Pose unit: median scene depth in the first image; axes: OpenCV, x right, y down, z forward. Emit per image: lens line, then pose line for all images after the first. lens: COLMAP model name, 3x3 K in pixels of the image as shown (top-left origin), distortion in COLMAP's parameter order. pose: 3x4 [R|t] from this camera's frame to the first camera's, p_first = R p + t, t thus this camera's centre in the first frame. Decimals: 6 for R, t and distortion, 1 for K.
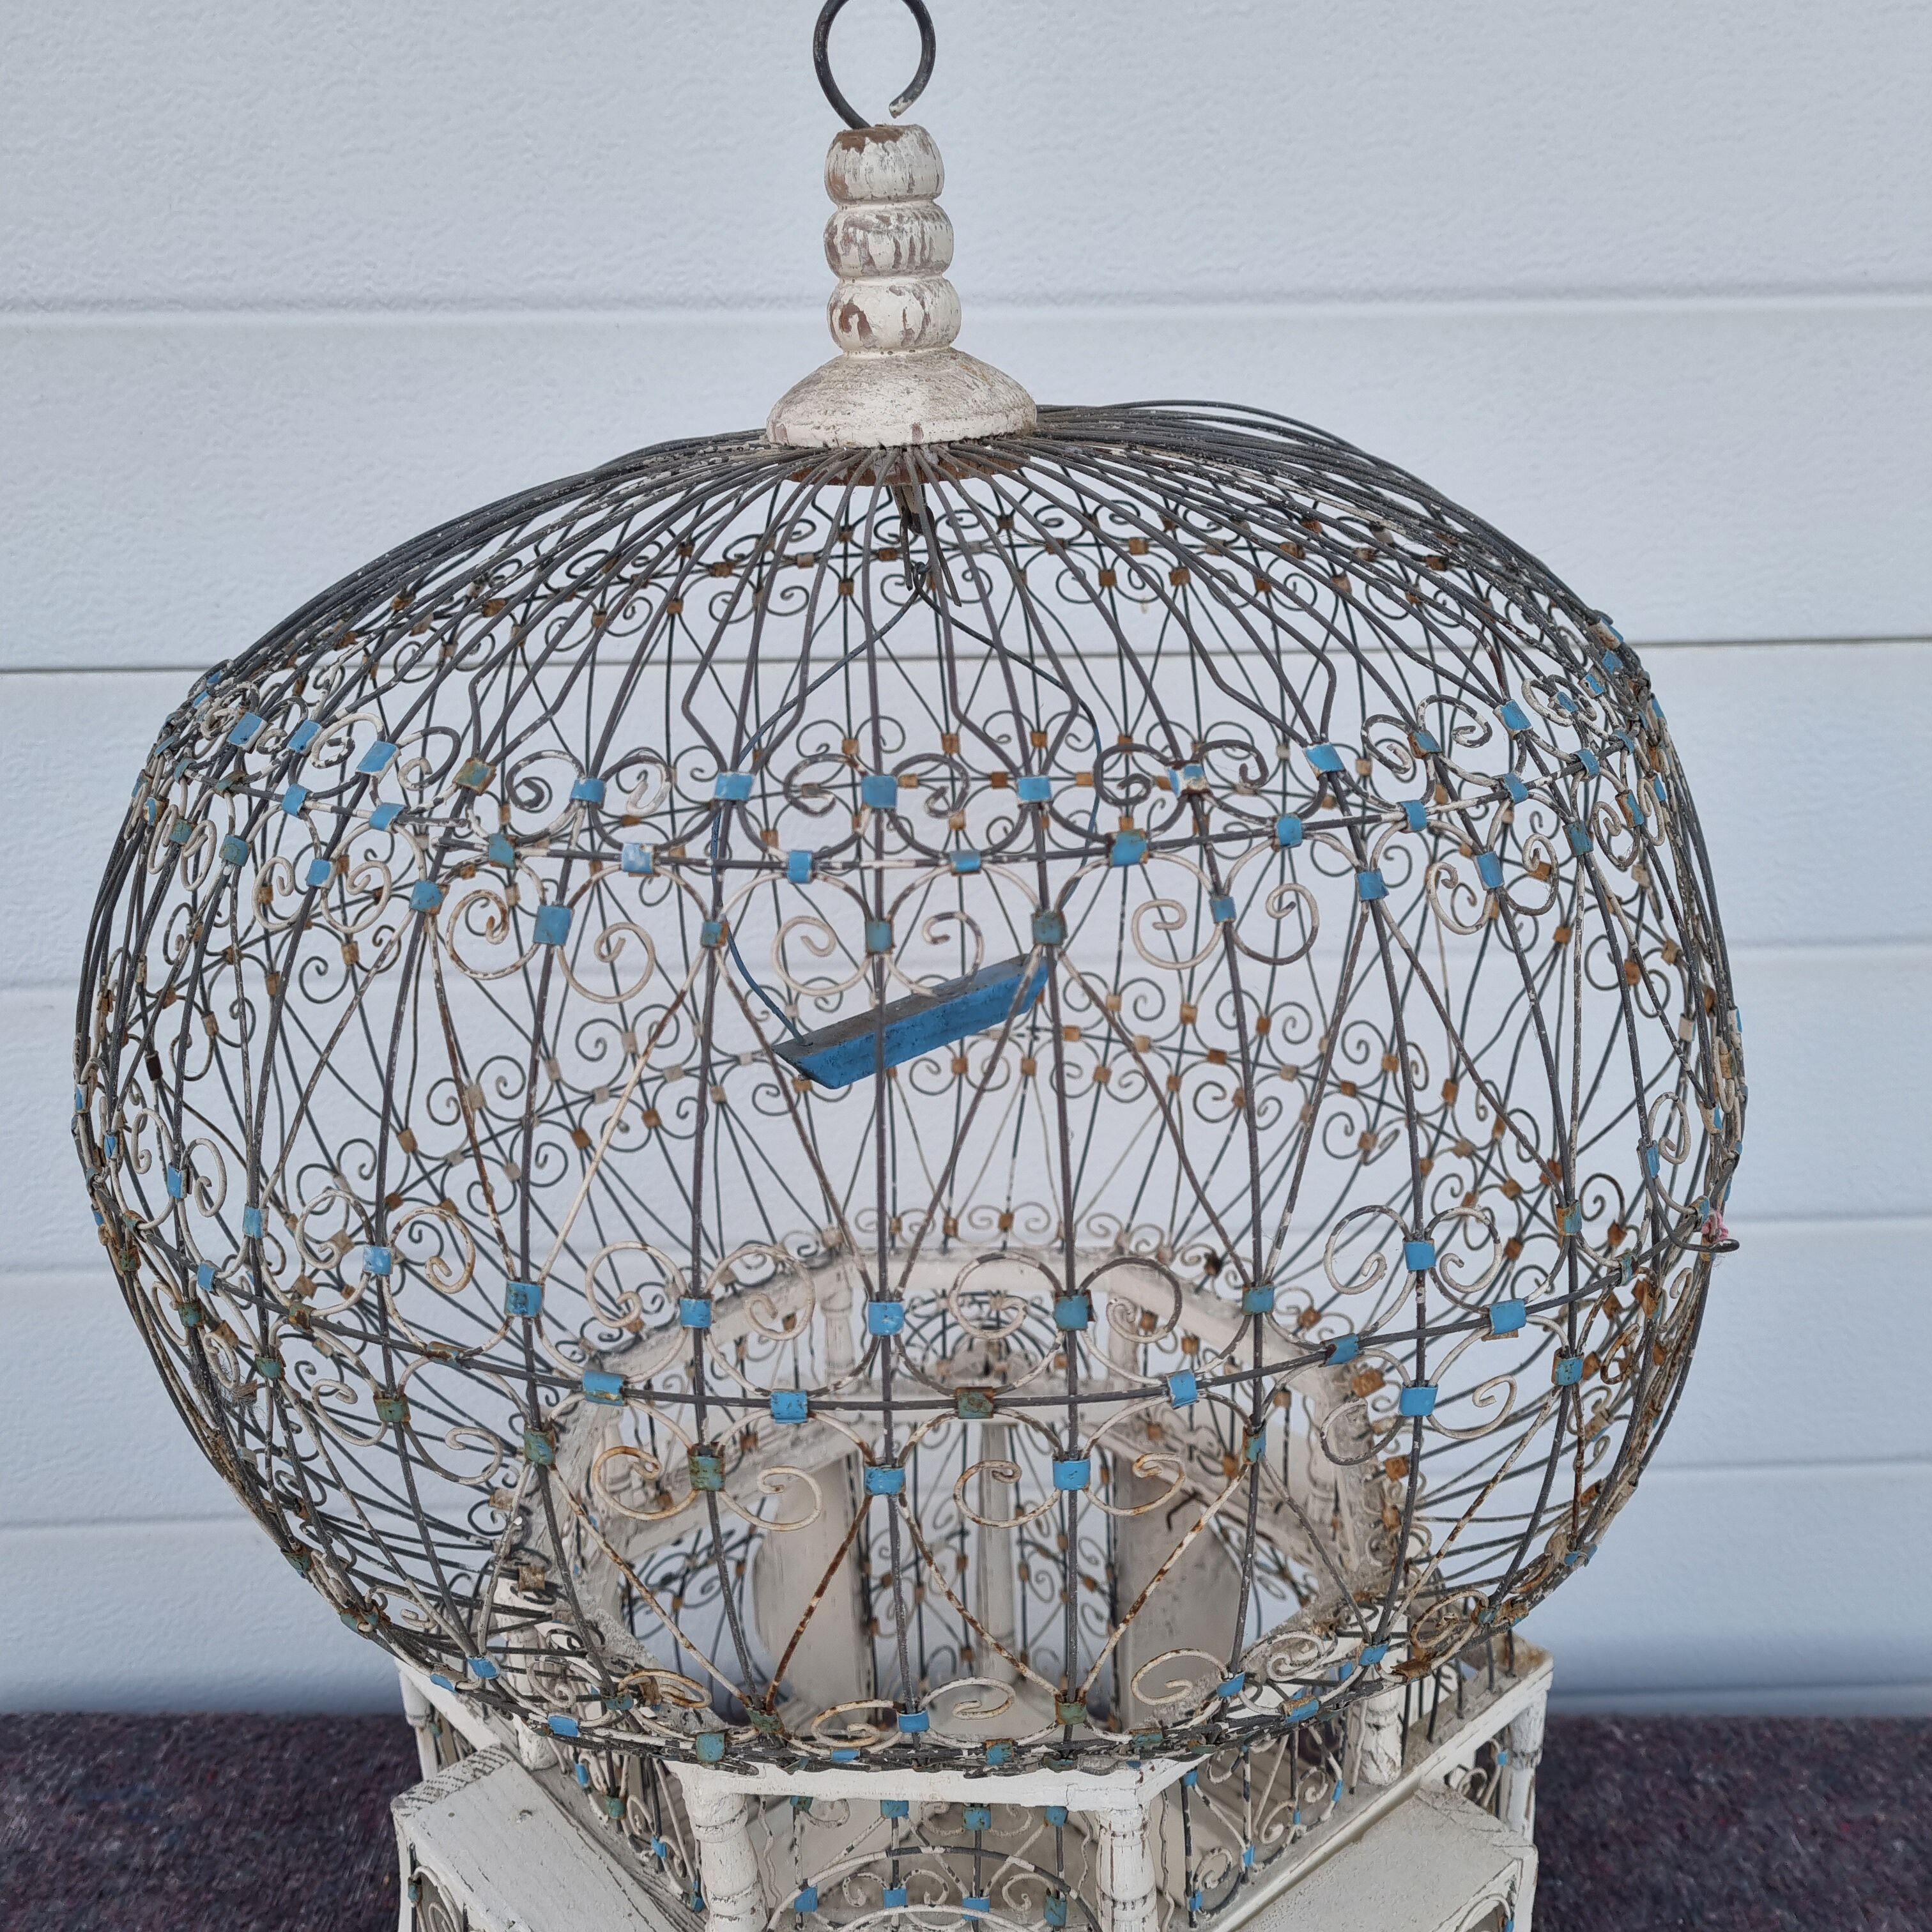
lens RADIAL K [[2097.5, 0, 981.6], [0, 2097.5, 940.8], [0, 0, 1]] dist [0.027385, 0.000000]
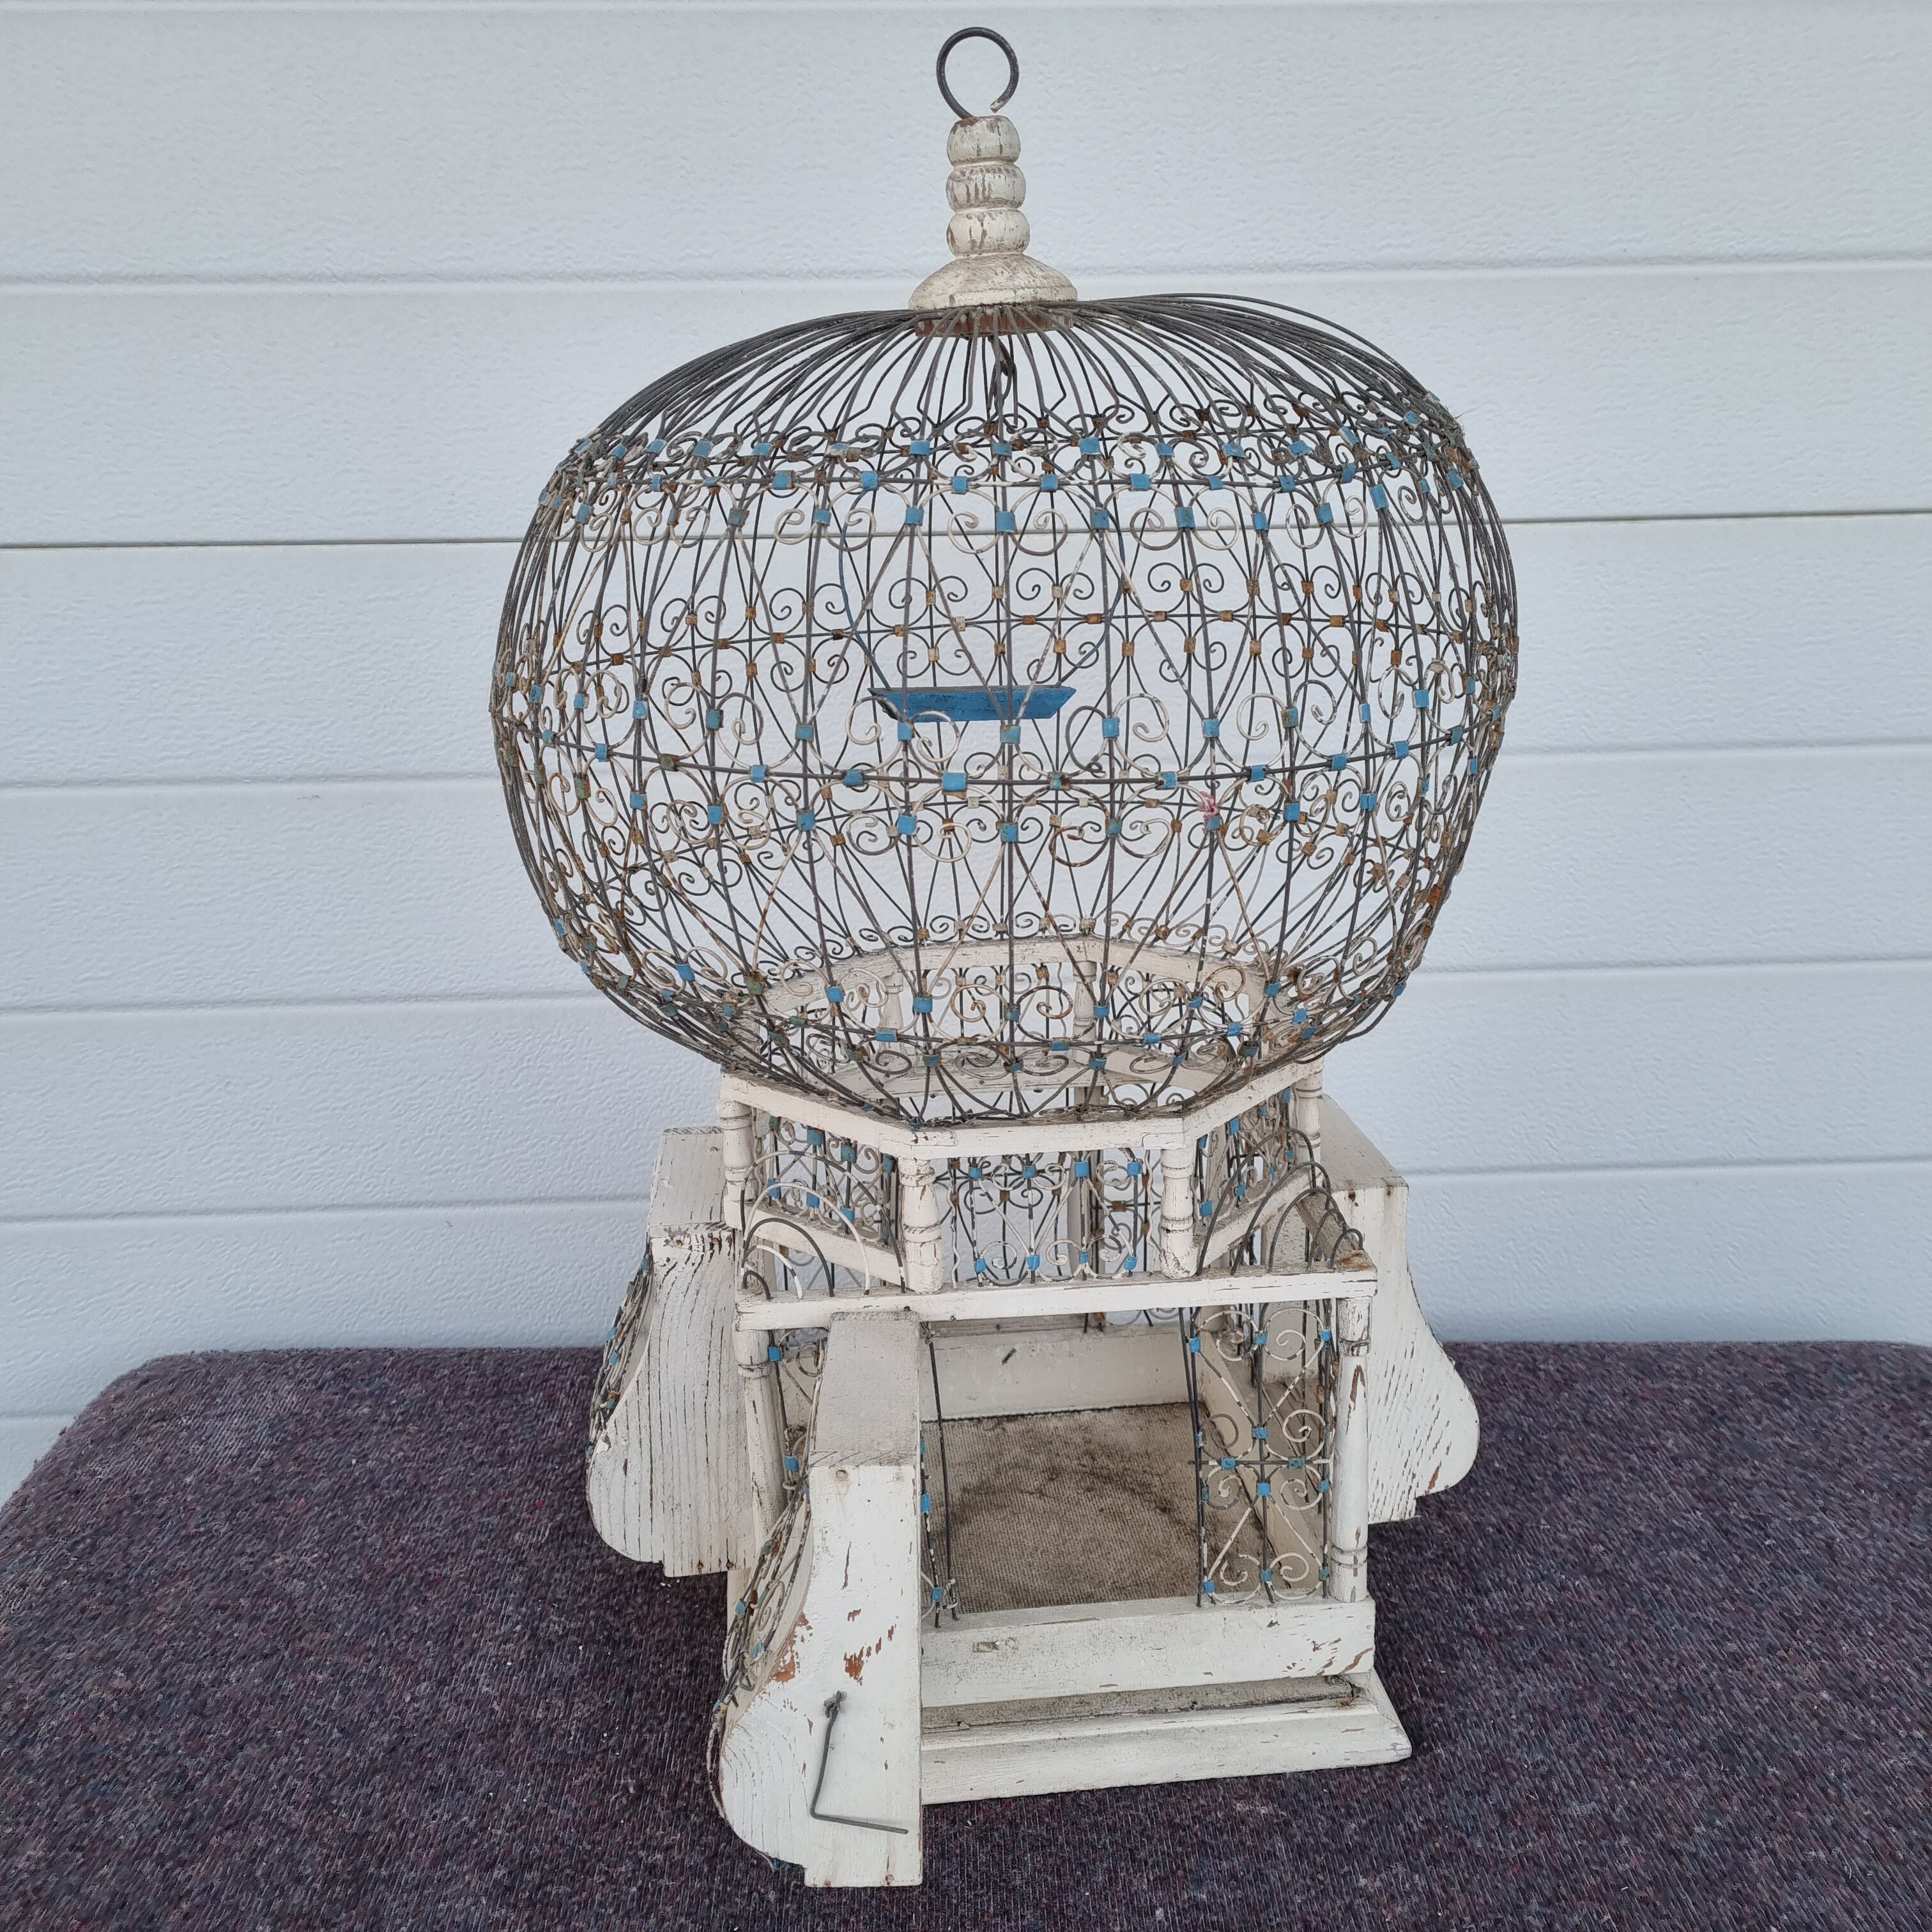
lens RADIAL K [[2097.5, 0, 959.0], [0, 2097.5, 932.2], [0, 0, 1]] dist [0.027385, 0.000000]
pose [[0.999974, -0.007173, 0.001226, -0.032969], [0.007225, 0.998722, -0.050024, 0.215259], [-0.000865, 0.050032, 0.998747, -0.401485]]
